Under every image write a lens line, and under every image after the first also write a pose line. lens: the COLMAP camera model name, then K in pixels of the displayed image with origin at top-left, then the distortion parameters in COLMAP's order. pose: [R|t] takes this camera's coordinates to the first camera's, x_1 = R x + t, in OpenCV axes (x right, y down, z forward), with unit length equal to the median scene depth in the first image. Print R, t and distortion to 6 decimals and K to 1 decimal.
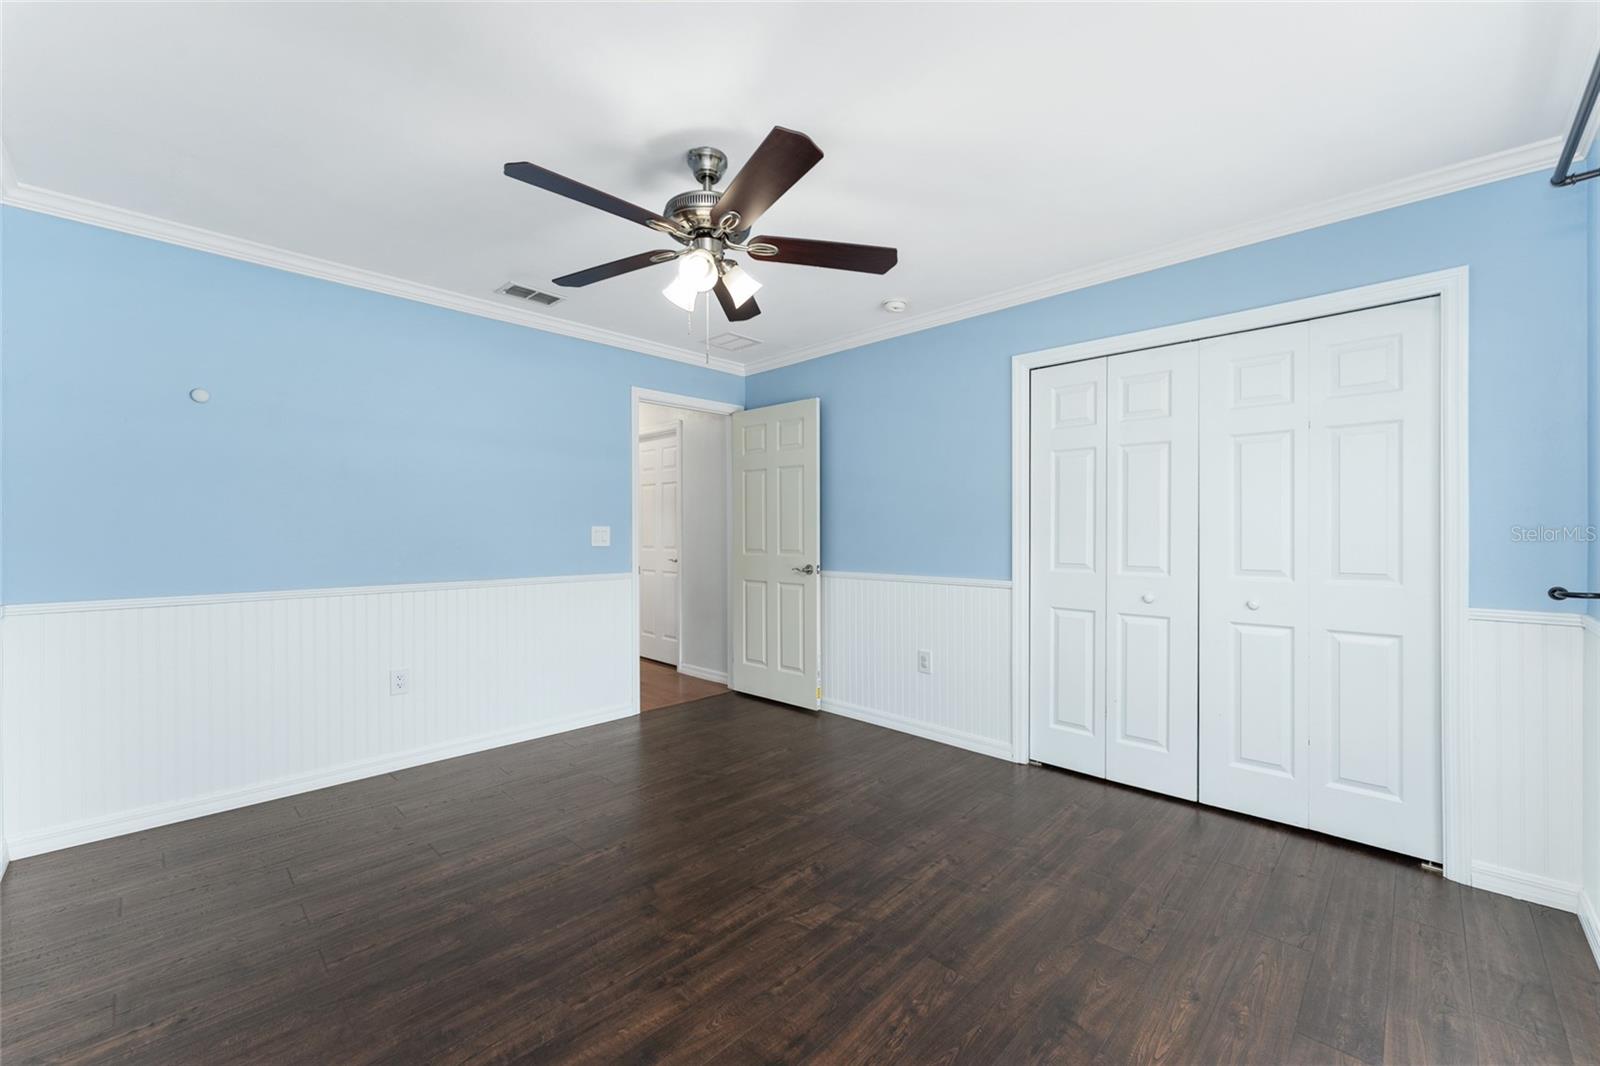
lens RADIAL K [[642.9, 0, 801.3], [0, 642.9, 523.2], [0, 0, 1]] dist [-0.002006, 0.000535]
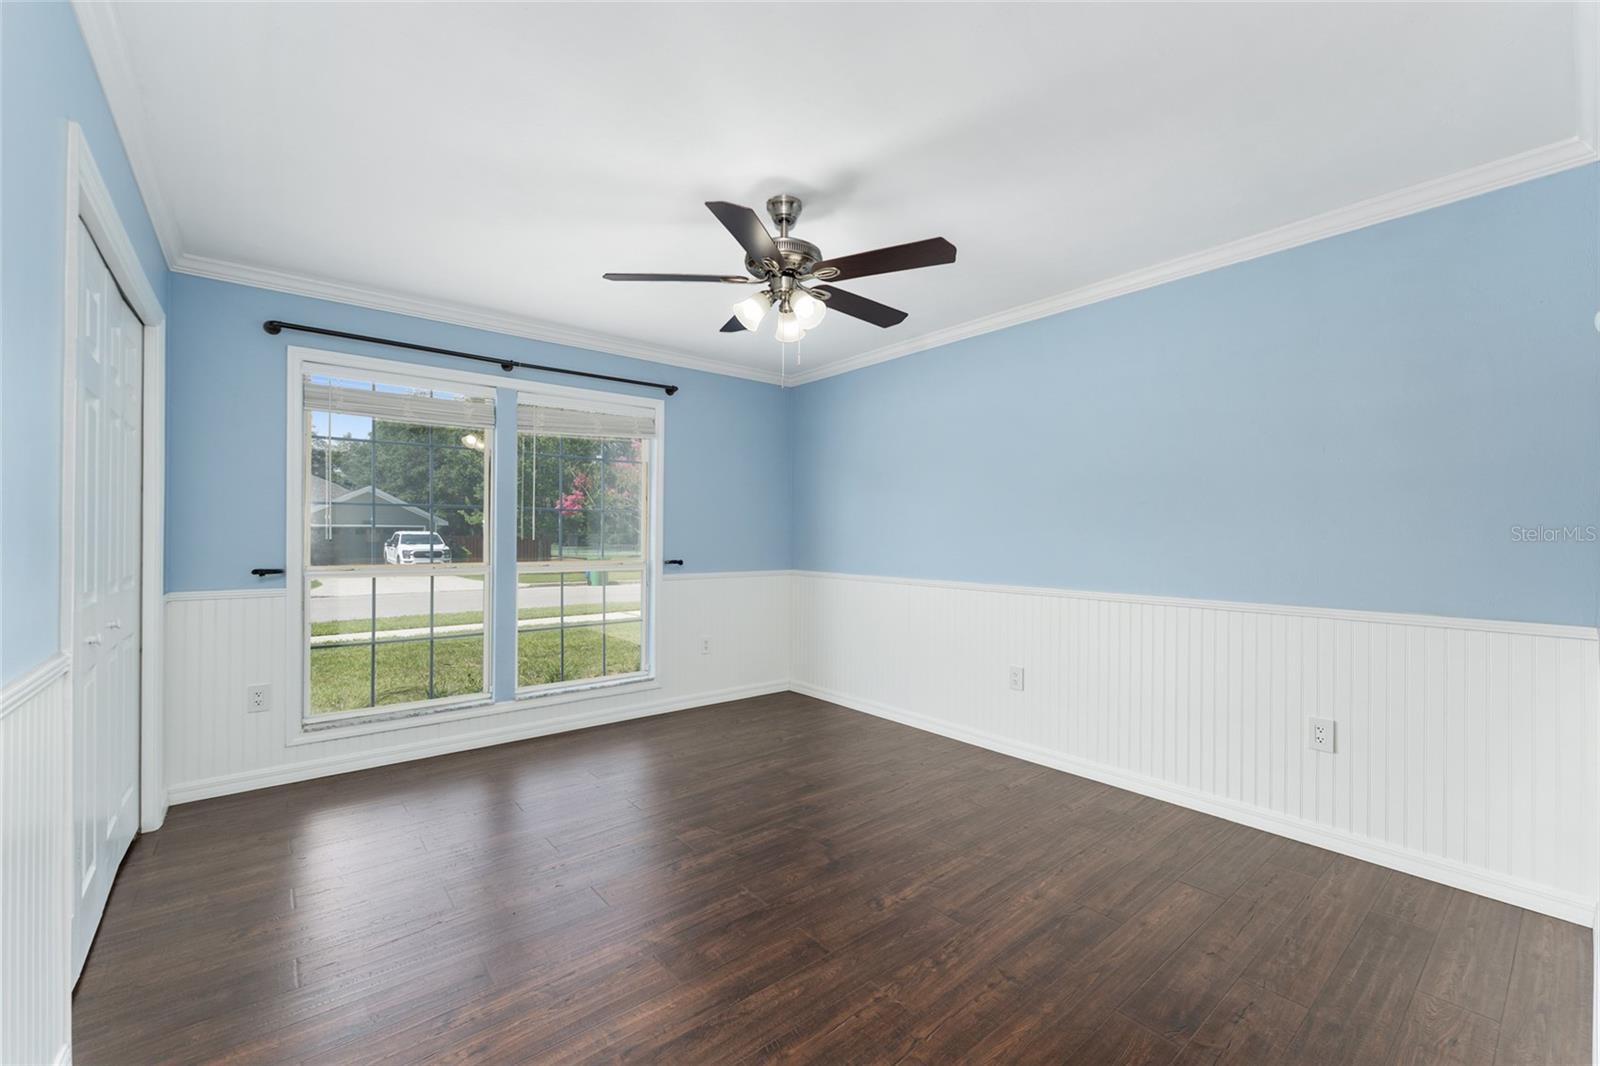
lens RADIAL K [[642.9, 0, 798.1], [0, 642.9, 537.6], [0, 0, 1]] dist [-0.002006, 0.000535]
pose [[-0.993462, -0.006539, 0.113978, -0.308345], [-0.006043, 0.999971, 0.004695, 0.009490], [-0.114006, 0.003975, -0.993472, 2.169510]]
